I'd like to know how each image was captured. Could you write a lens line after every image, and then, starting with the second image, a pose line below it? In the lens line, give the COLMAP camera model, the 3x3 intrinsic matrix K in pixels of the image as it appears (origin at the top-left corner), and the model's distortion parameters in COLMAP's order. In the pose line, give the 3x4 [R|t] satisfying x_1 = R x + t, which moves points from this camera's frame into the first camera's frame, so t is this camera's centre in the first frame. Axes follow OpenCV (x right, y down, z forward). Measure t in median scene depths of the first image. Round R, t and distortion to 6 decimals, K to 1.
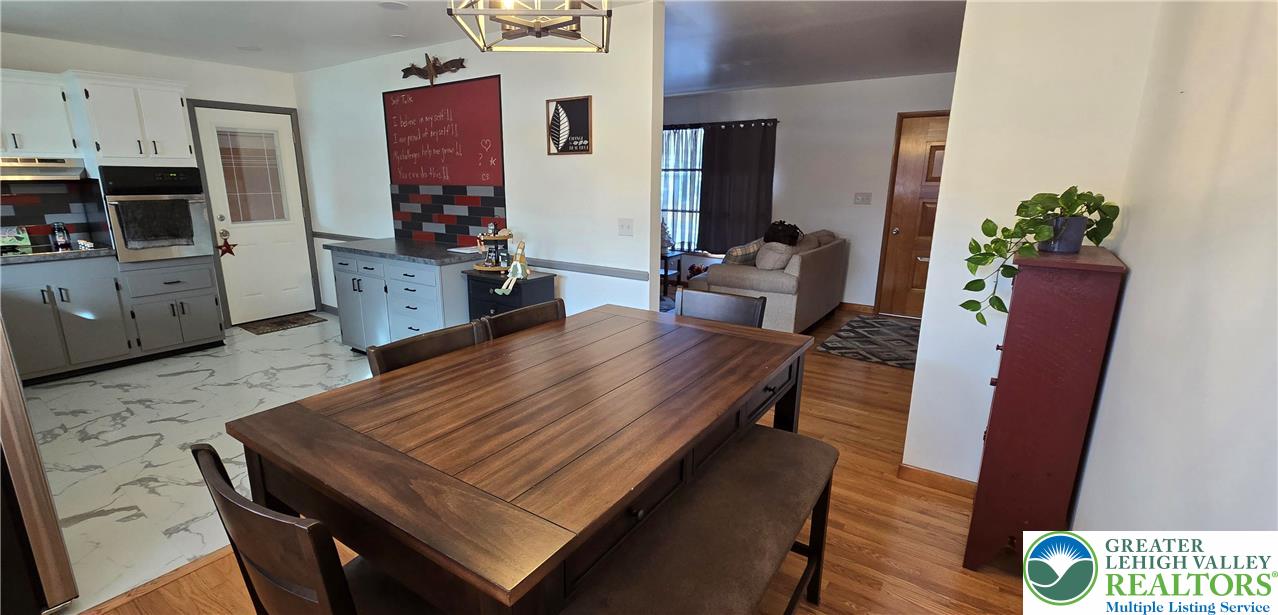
lens RADIAL K [[535.0, 0, 610.0], [0, 535.0, 307.2], [0, 0, 1]] dist [-0.000529, -0.000129]
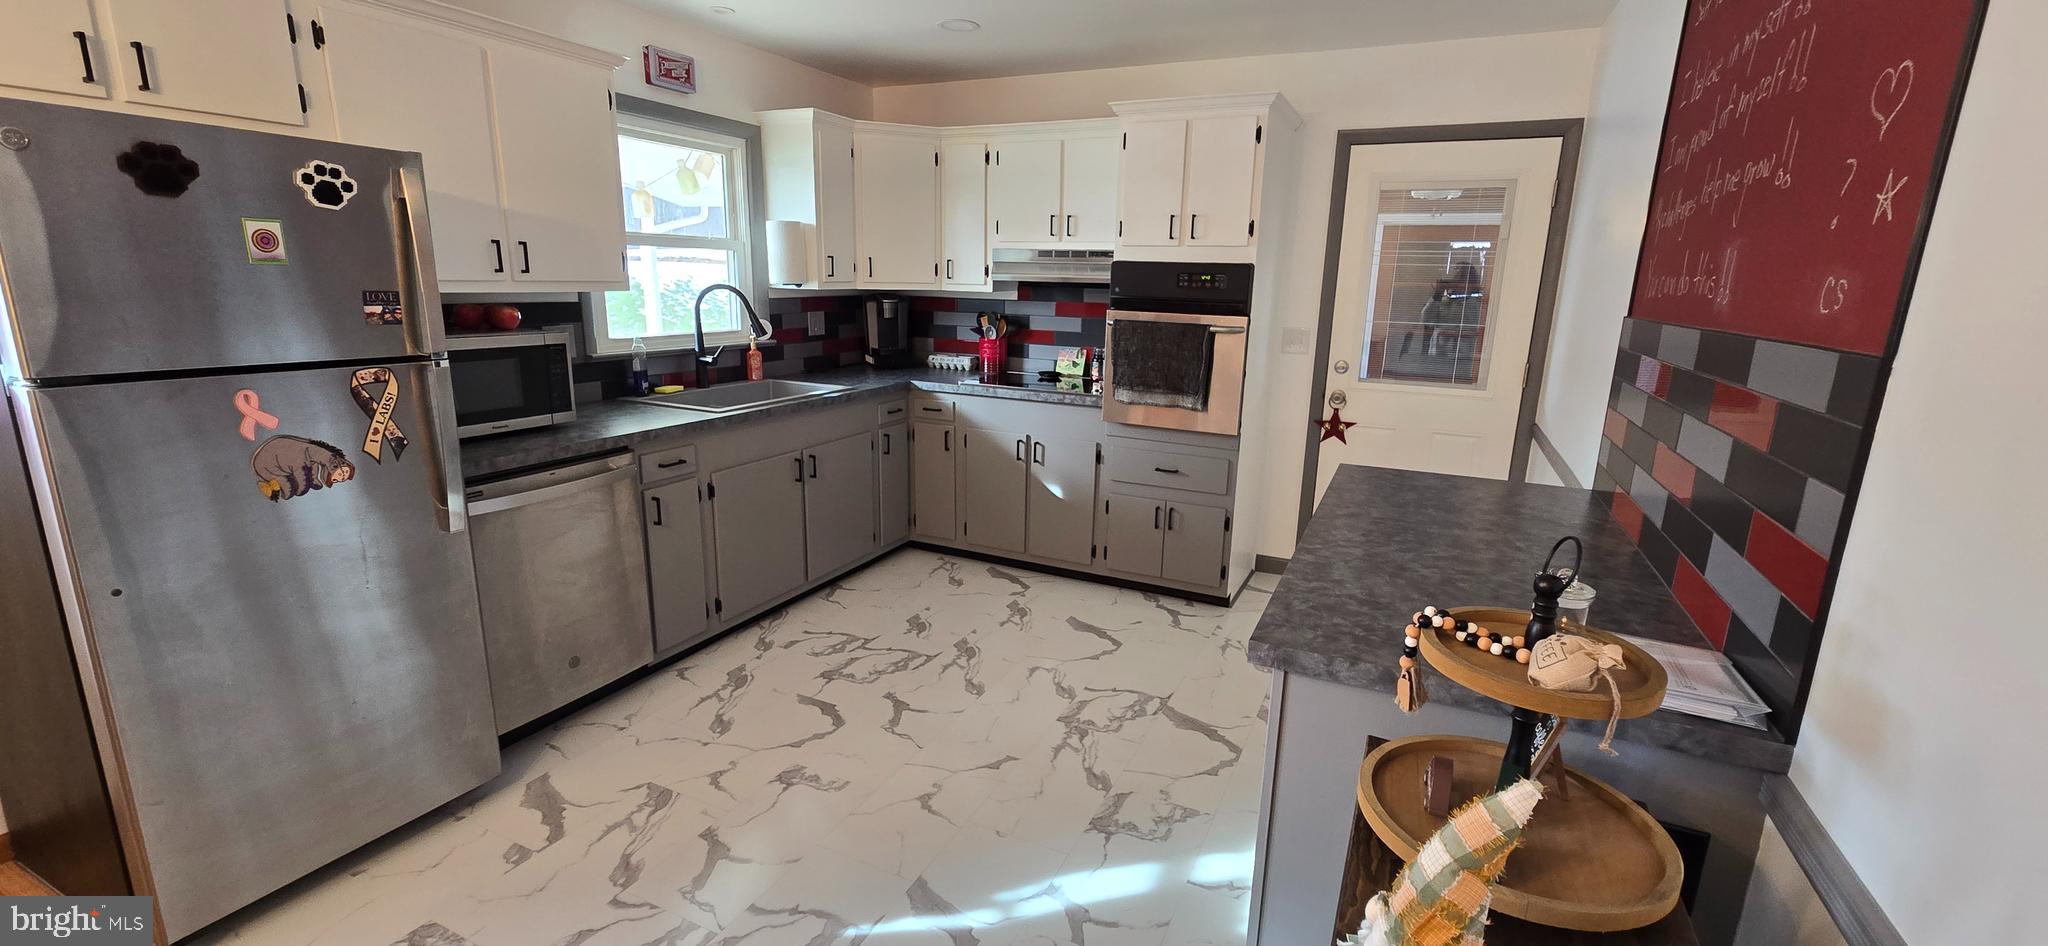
lens RADIAL K [[841.8, 0, 1026.2], [0, 841.8, 478.1], [0, 0, 1]] dist [0.001304, 0.000081]
pose [[0.190851, 0.231949, -0.953822, -0.012738], [-0.257132, 0.949566, 0.179465, -0.170011], [0.947343, 0.211007, 0.240867, 0.703327]]
